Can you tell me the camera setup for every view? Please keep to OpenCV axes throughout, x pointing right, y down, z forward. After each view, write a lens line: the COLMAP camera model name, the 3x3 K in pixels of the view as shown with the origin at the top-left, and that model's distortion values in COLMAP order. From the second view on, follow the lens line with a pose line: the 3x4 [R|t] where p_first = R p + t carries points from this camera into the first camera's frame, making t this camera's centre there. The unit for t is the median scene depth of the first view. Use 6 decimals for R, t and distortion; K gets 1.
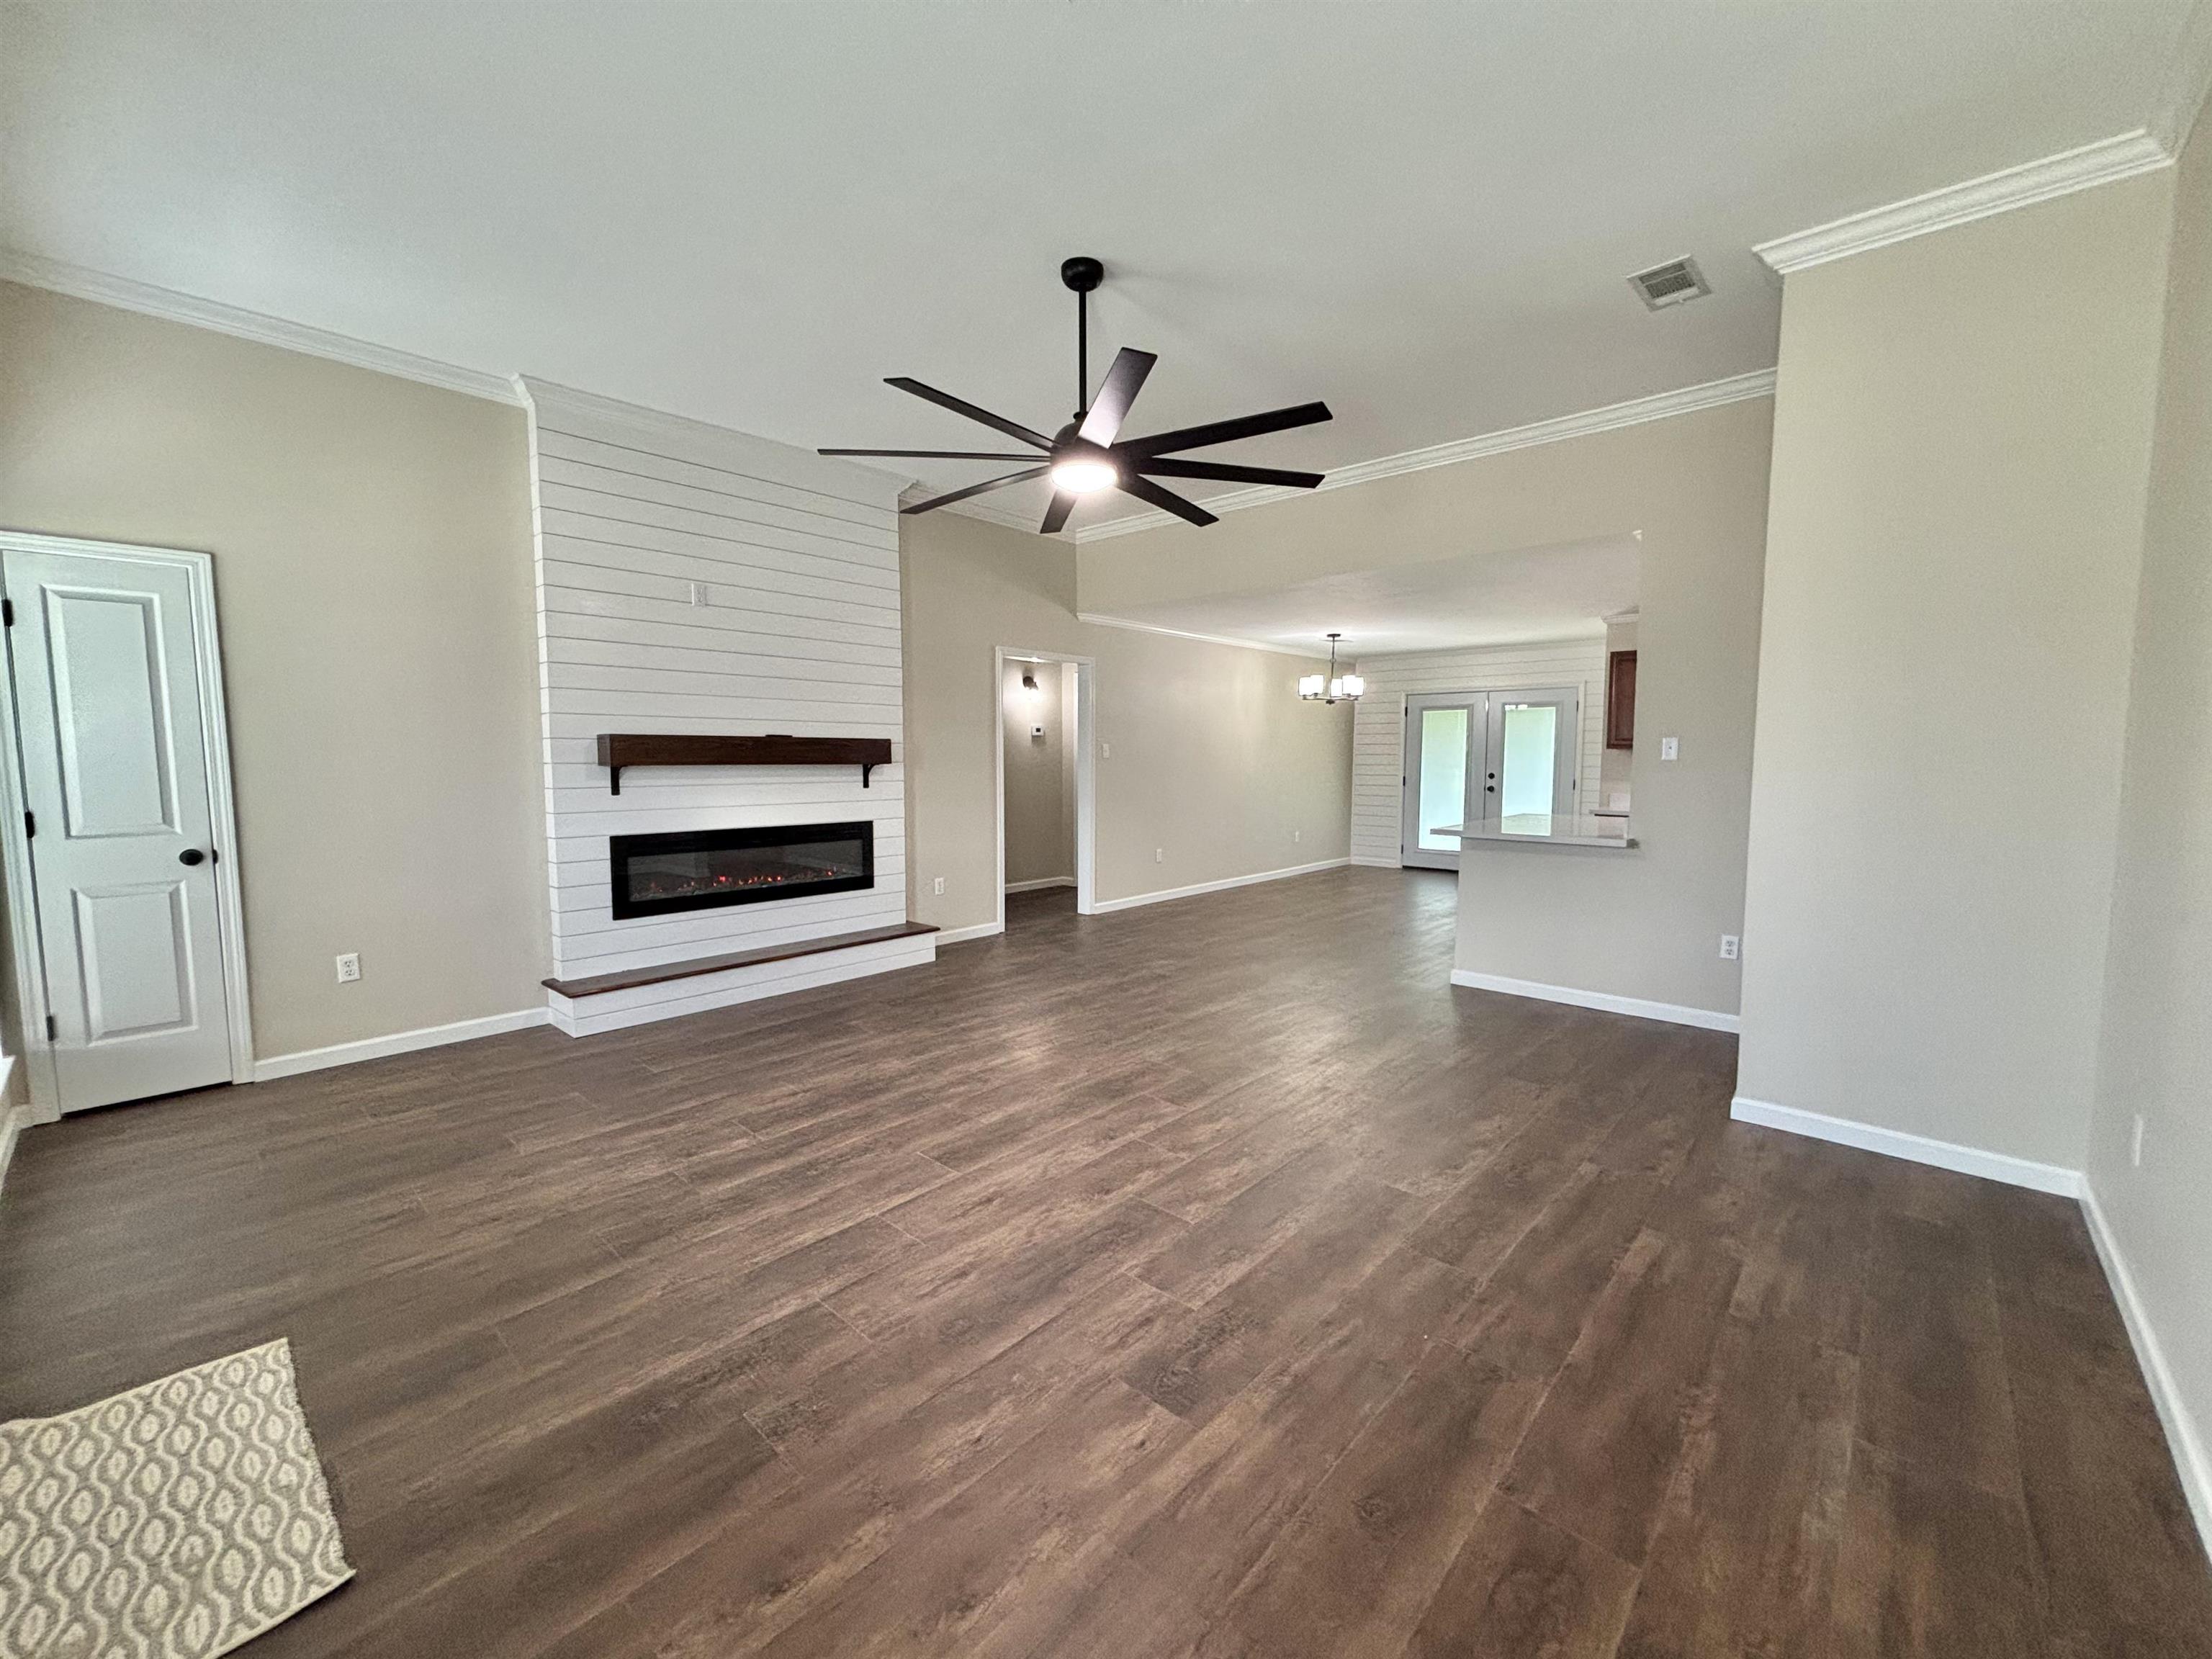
lens RADIAL K [[880.9, 0, 1099.3], [0, 880.9, 822.6], [0, 0, 1]] dist [0.002113, -0.000211]
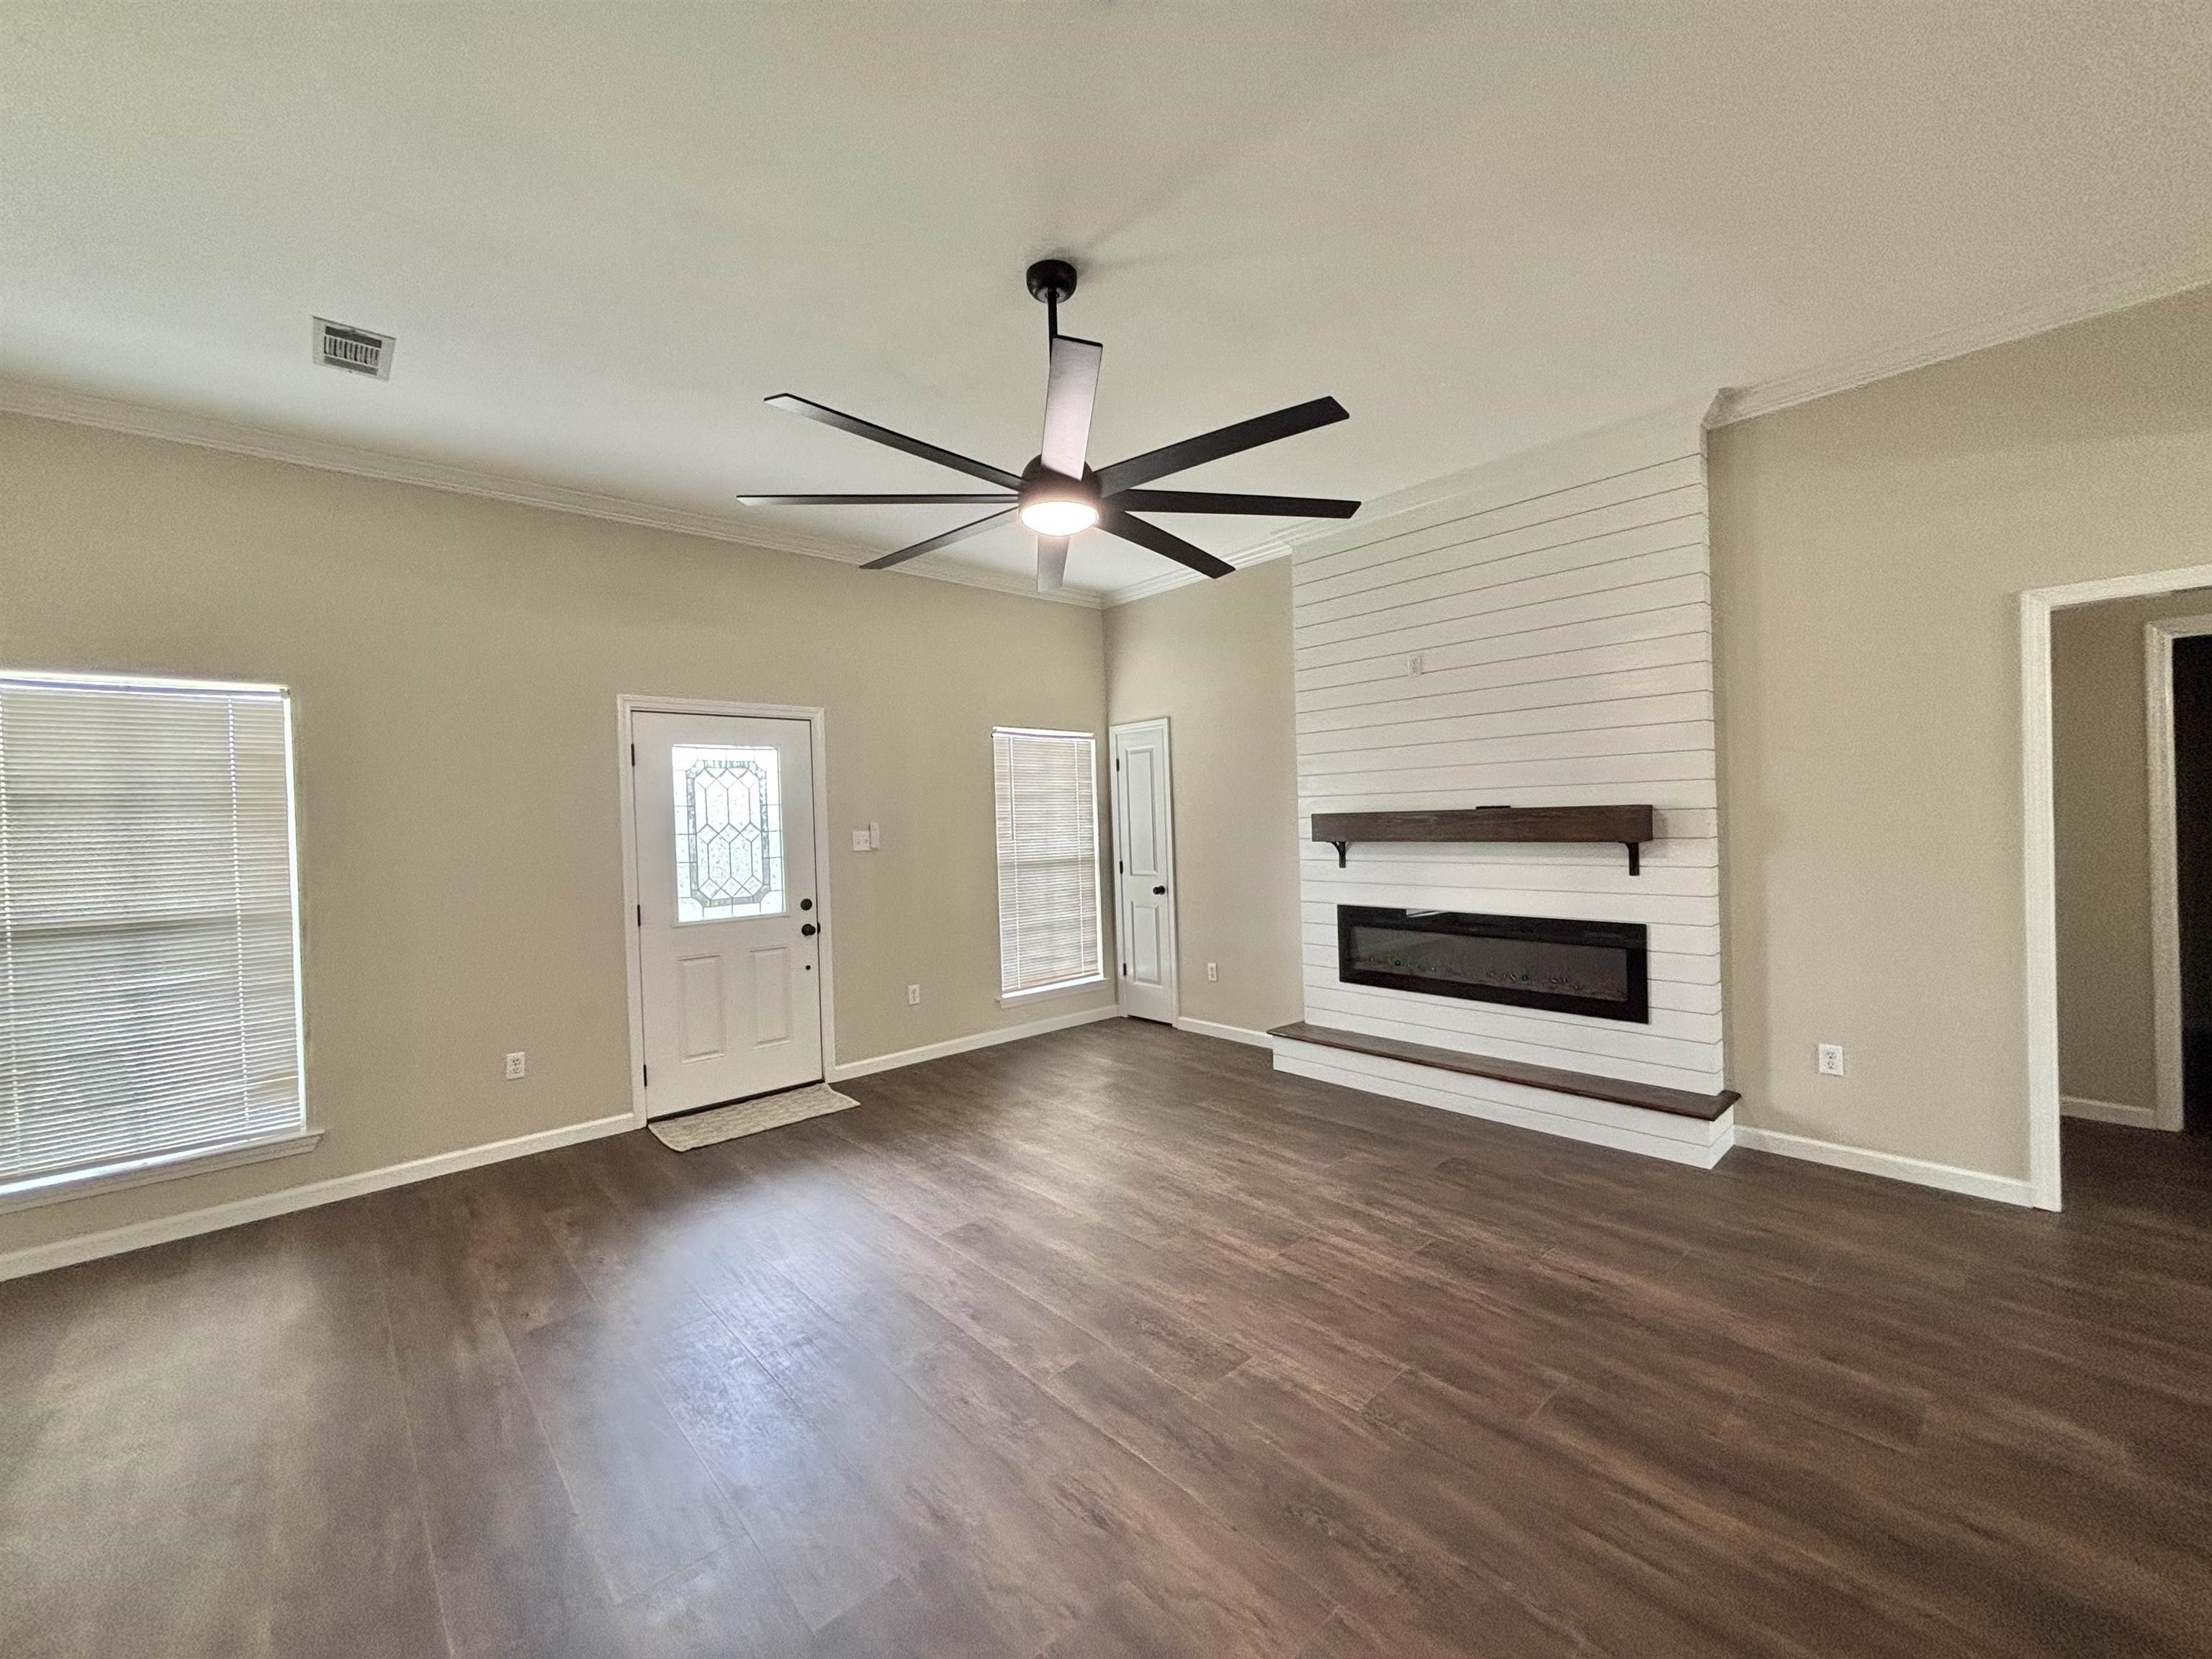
lens RADIAL K [[880.9, 0, 1099.3], [0, 880.9, 822.6], [0, 0, 1]] dist [0.002113, -0.000211]
pose [[-0.084445, 0.011218, -0.996365, 0.570150], [-0.044821, 0.998882, 0.015045, -0.090431], [0.995420, 0.045929, -0.083848, 0.790201]]
